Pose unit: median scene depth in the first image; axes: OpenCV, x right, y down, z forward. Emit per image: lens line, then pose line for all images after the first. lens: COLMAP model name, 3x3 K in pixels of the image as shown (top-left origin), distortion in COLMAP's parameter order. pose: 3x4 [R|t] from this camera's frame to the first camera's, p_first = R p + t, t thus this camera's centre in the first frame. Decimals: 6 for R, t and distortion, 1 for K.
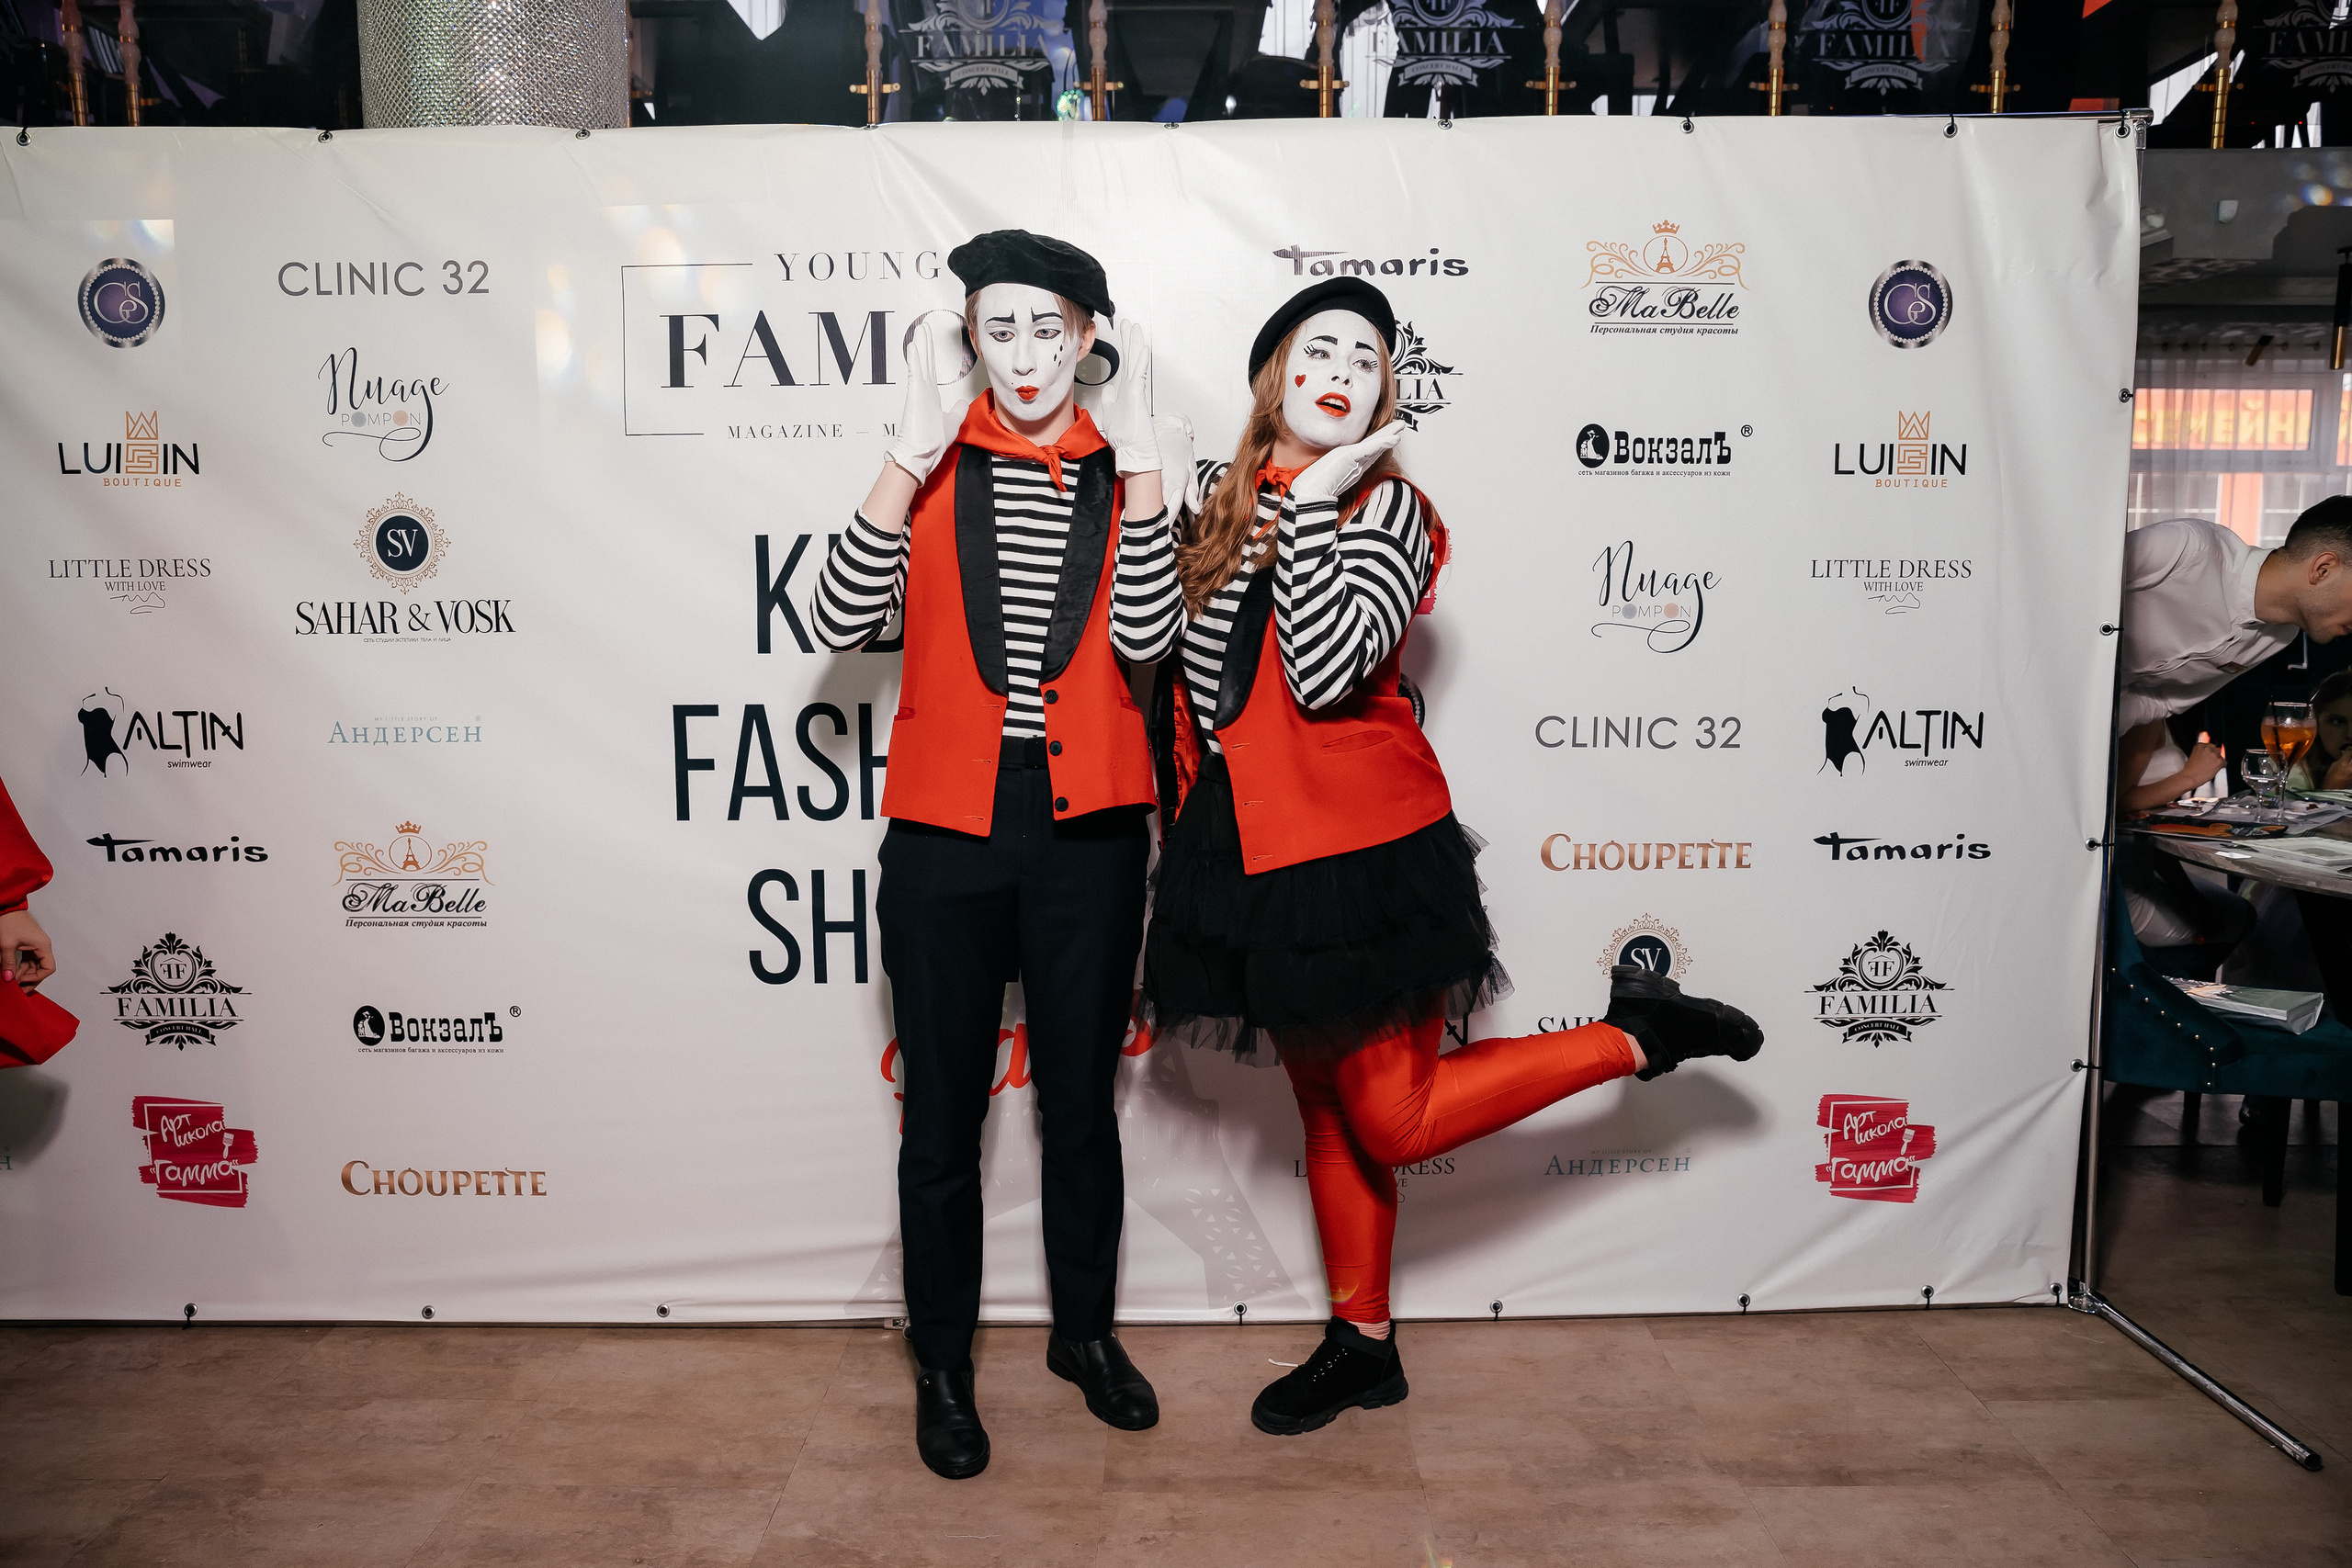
lens RADIAL K [[1652.5, 0, 1150.4], [0, 1652.5, 783.1], [0, 0, 1]] dist [-0.071890, 0.065625]
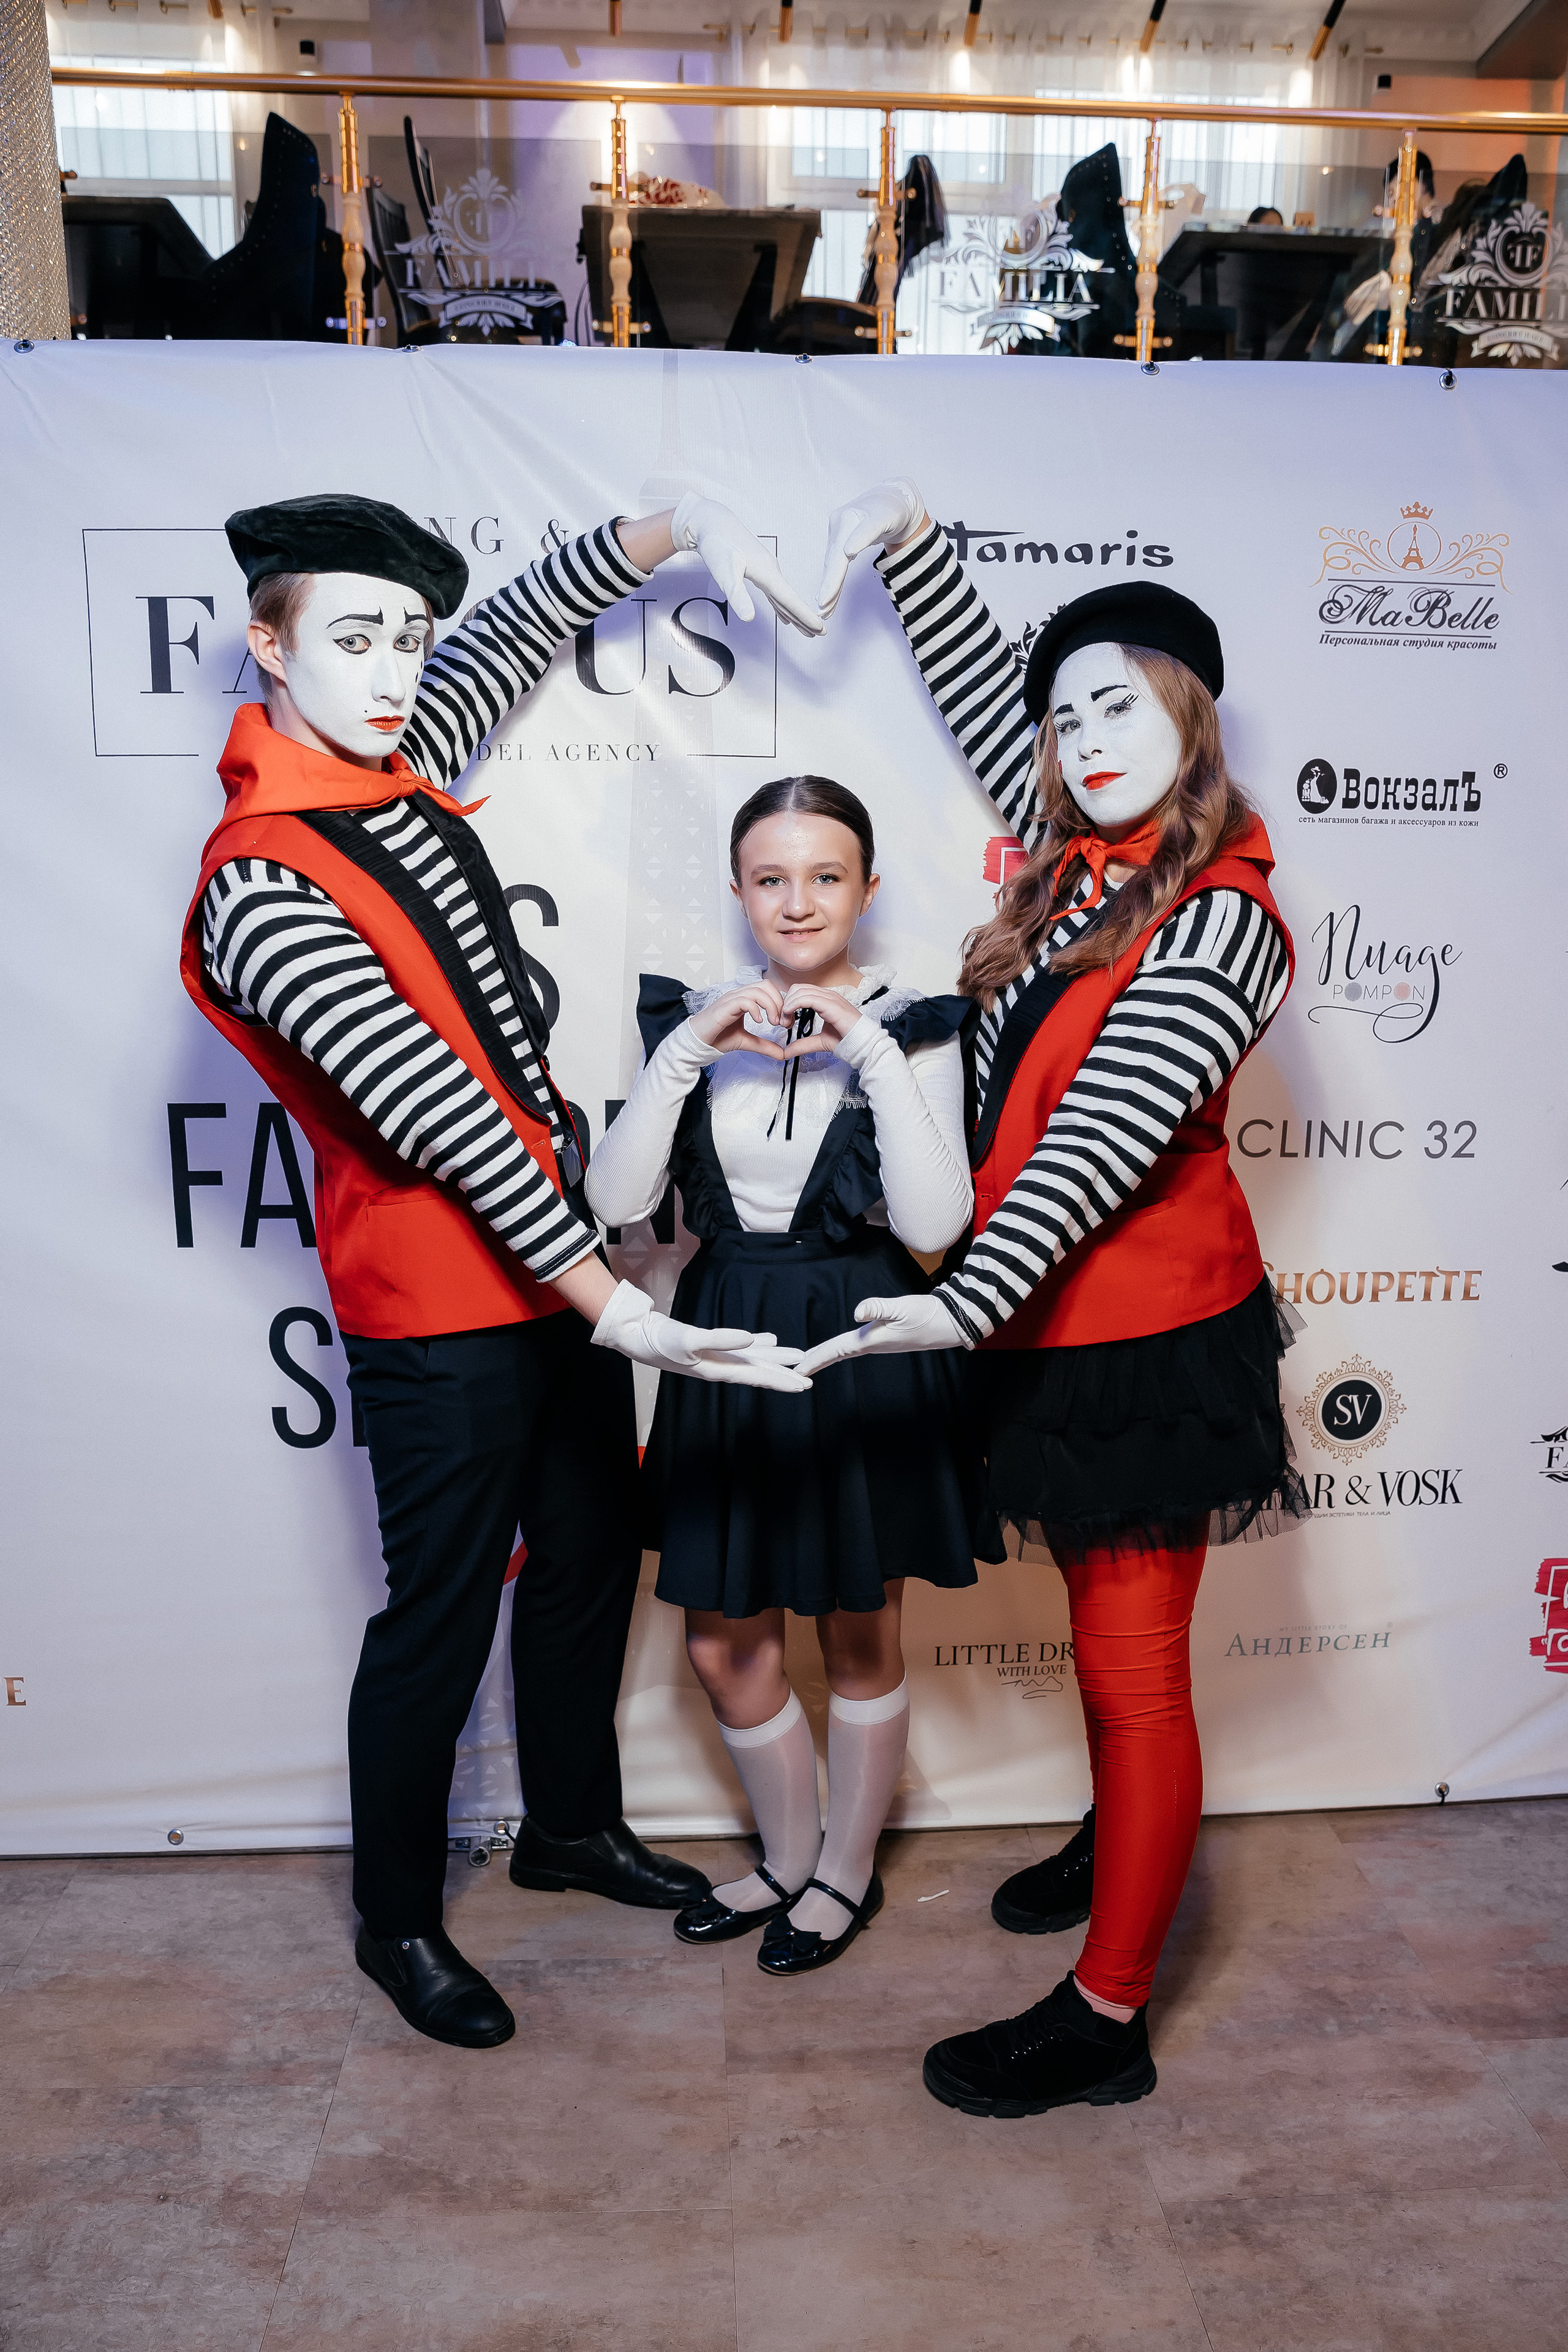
lens RADIAL K [[1764.1, 0, 795.3], [0, 1764.1, 1282.0], [0, 0, 1]] dist [-0.103292, 0.098881]
pose [[0.997740, -0.003678, 0.067091, -0.045268], [-0.002984, 0.995089, 0.098935, -0.046097], [-0.067125, -0.098912, 0.992830, 0.141480]]
